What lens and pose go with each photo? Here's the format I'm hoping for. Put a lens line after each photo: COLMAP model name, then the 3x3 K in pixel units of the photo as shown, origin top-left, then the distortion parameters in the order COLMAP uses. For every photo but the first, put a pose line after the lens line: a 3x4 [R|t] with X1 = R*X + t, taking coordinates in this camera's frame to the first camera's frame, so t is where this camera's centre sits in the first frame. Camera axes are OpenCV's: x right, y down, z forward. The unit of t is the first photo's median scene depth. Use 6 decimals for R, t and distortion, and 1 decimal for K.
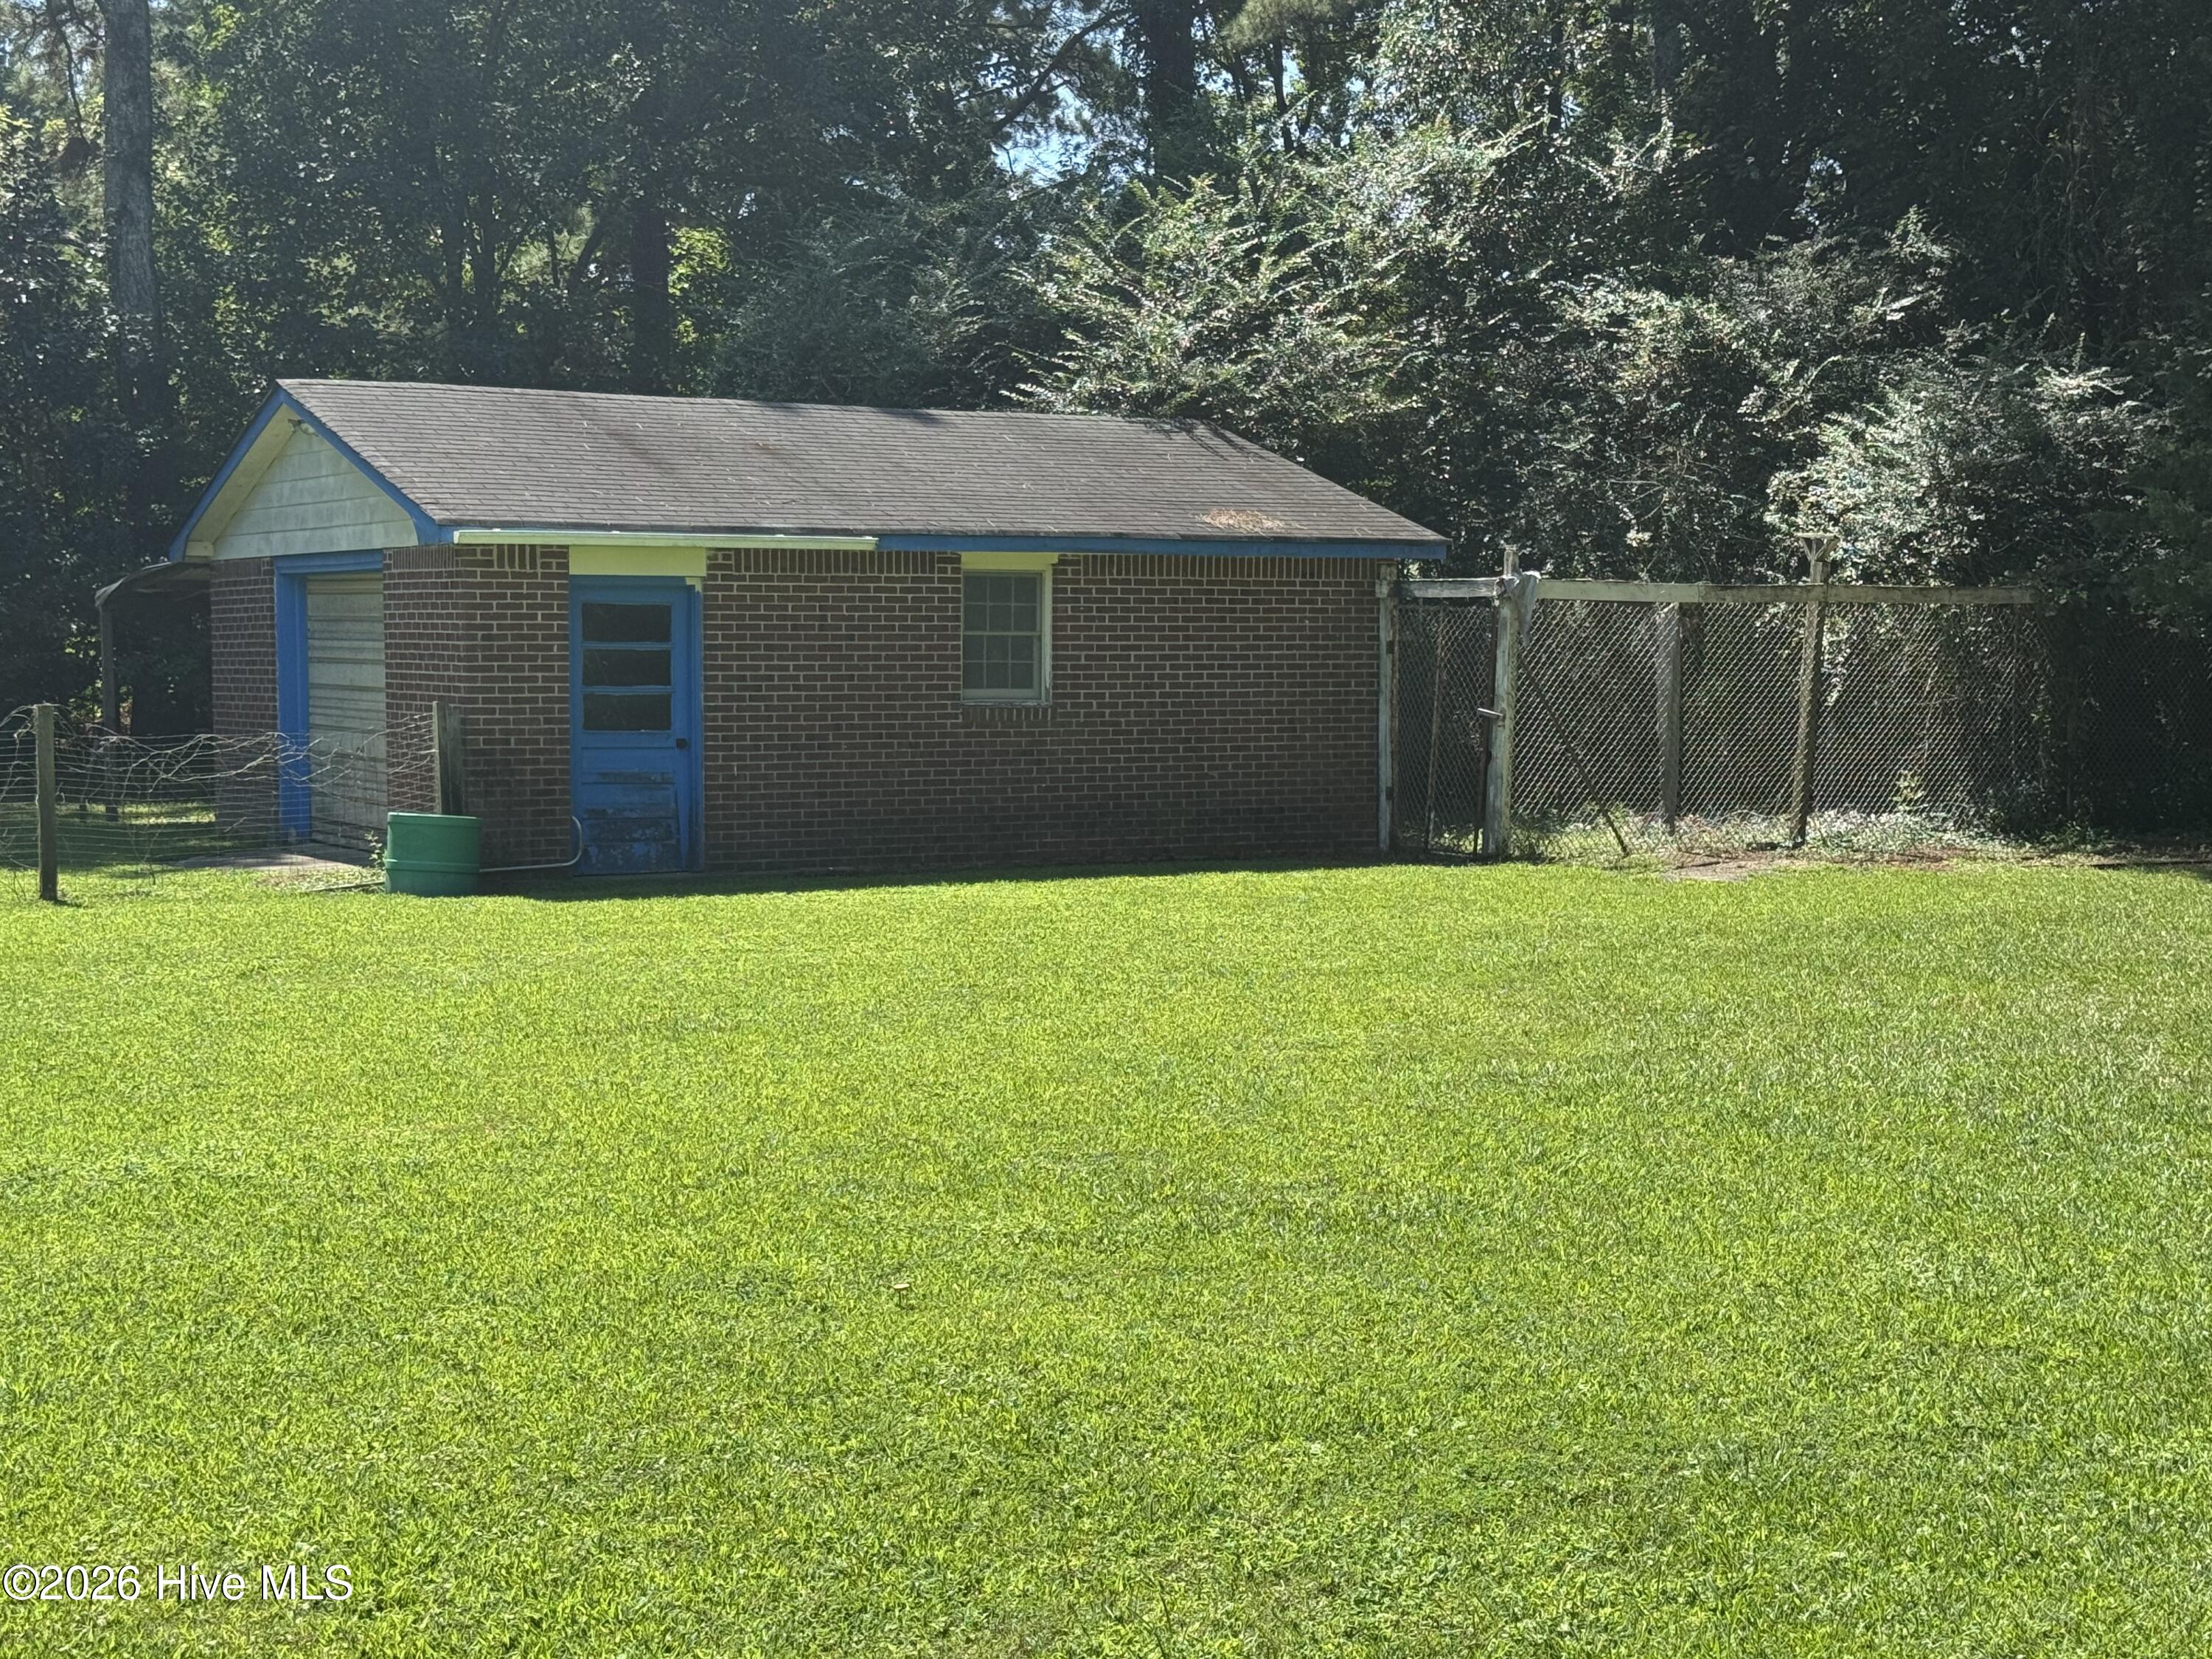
lens RADIAL K [[3236.0, 0, 1106.5], [0, 3236.0, 833.1], [0, 0, 1]] dist [0.139043, 0.000000]
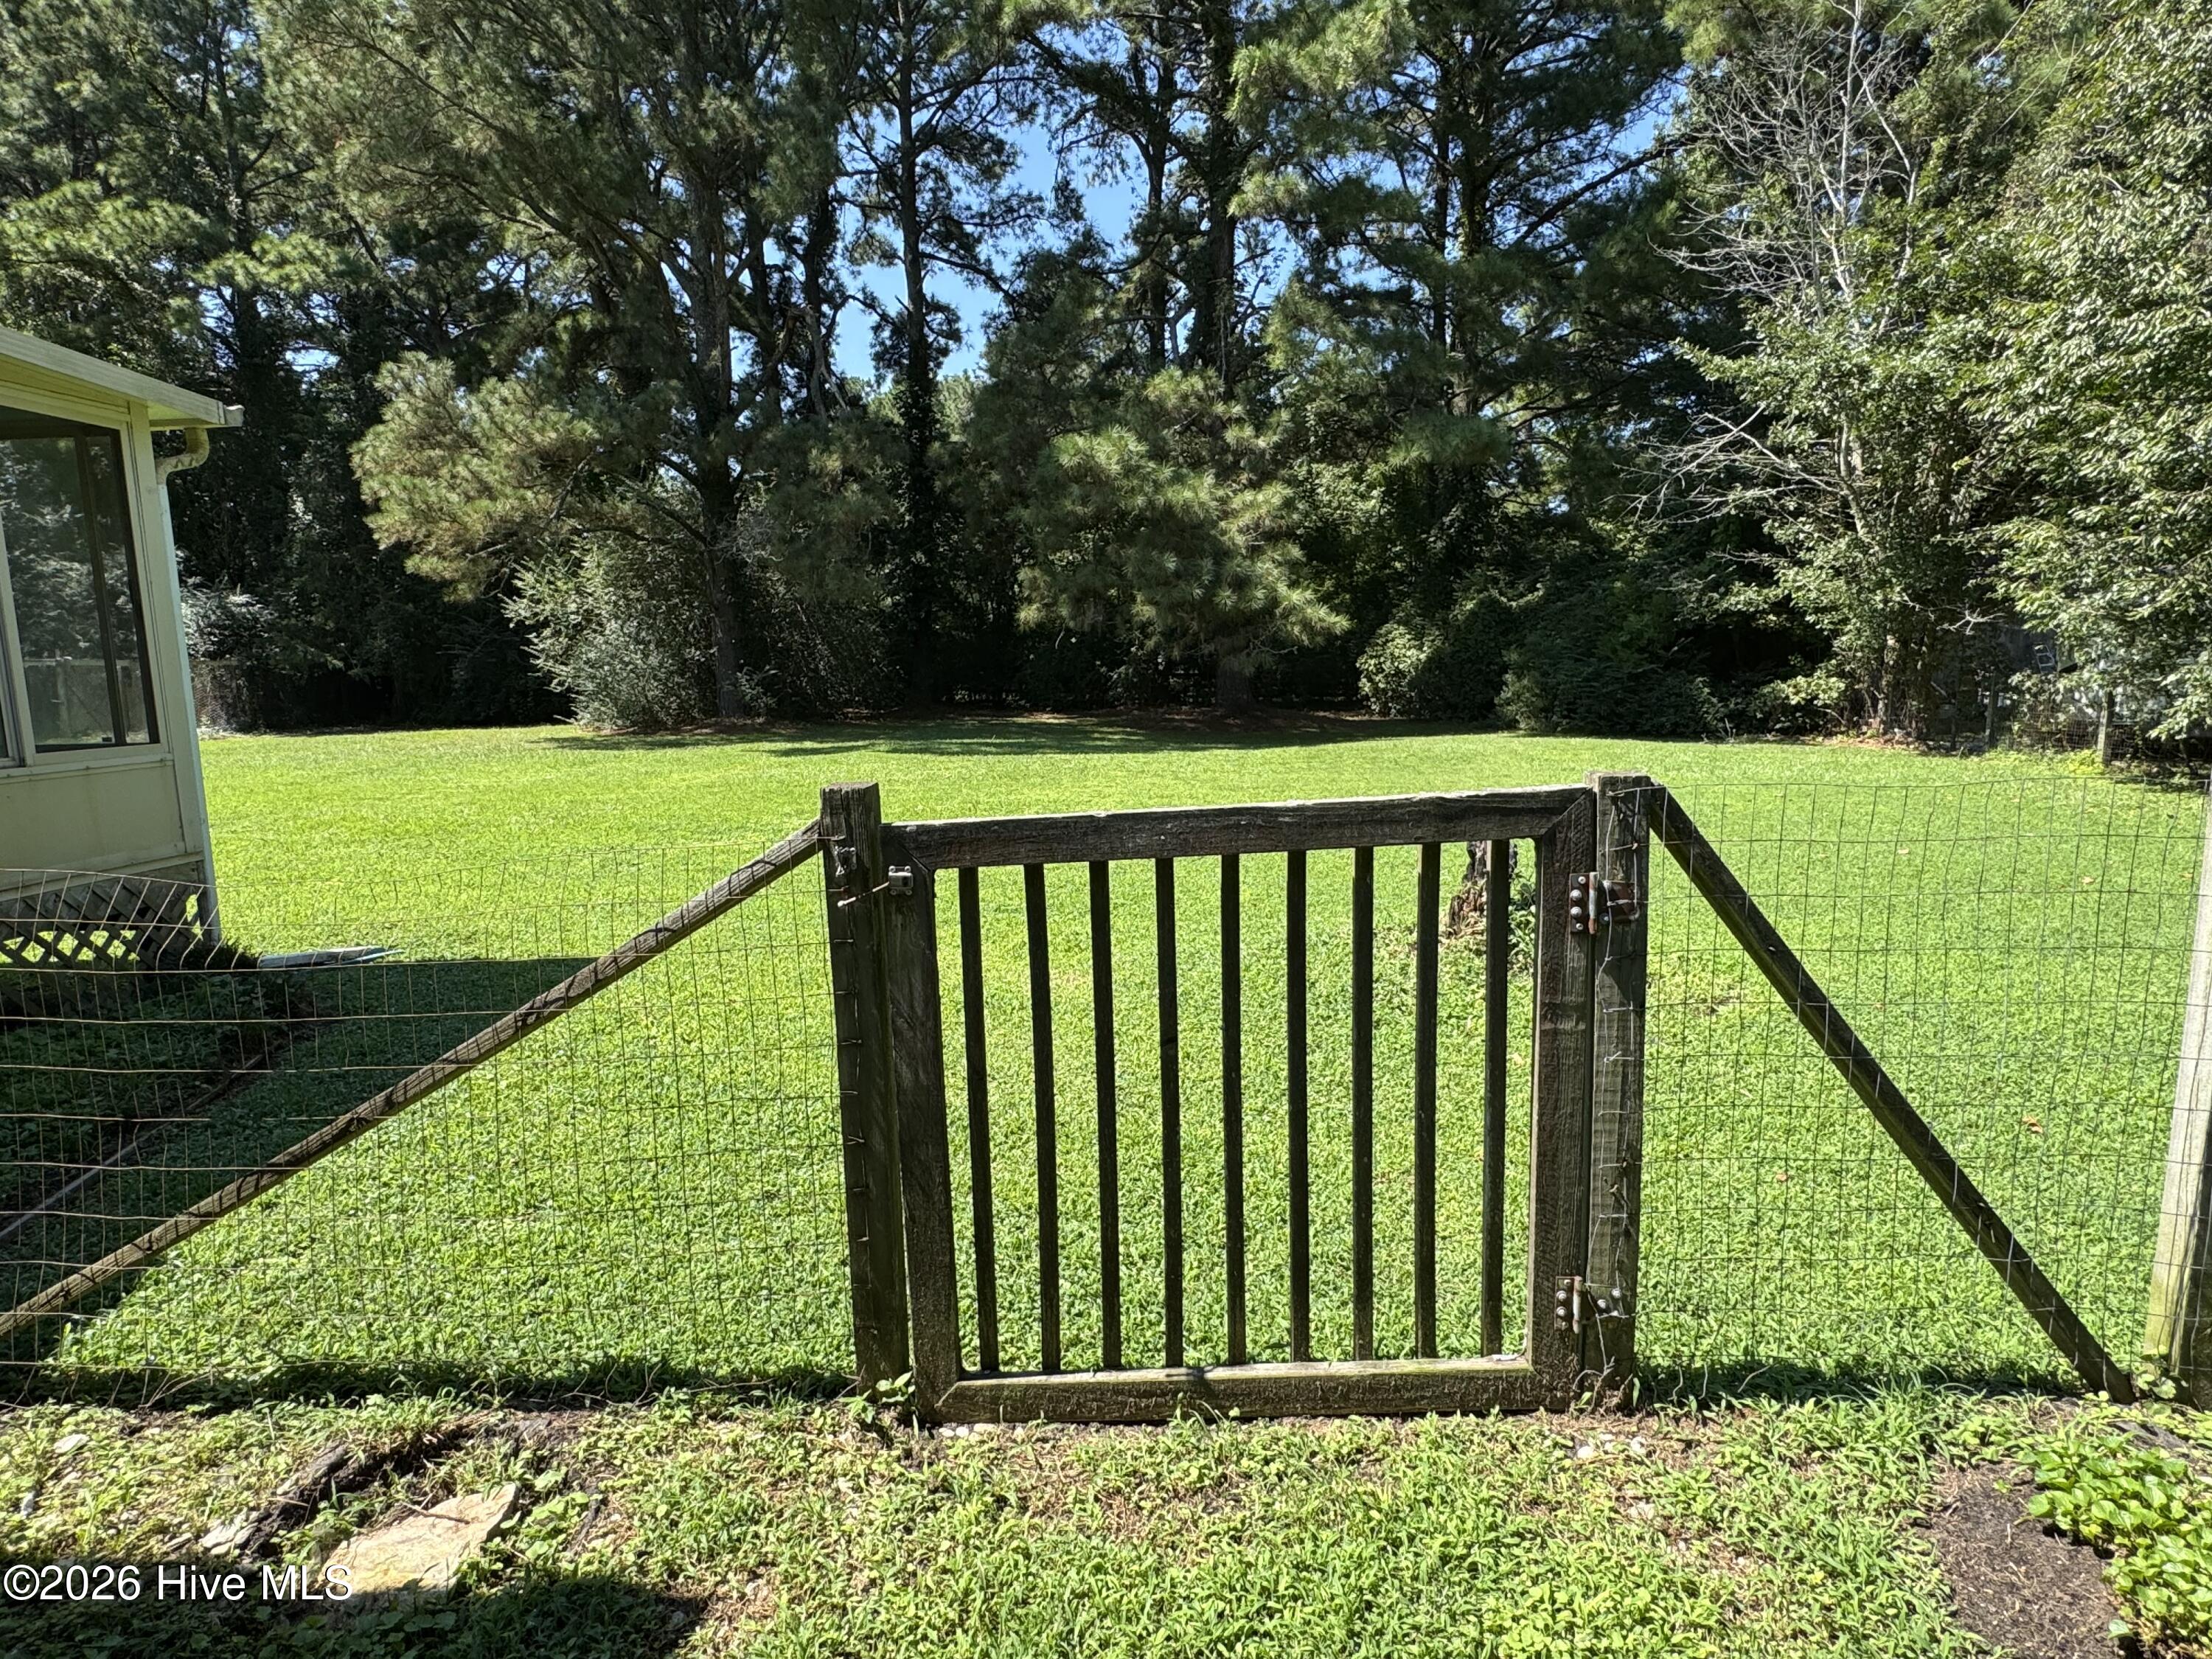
lens RADIAL K [[1225.1, 0, 1098.9], [0, 1225.1, 828.7], [0, 0, 1]] dist [-0.001211, 0.000475]
pose [[0.598734, -0.121930, 0.791613, -0.223558], [0.067561, 0.992511, 0.101774, 0.031808], [-0.798093, -0.007454, 0.602488, -0.516900]]
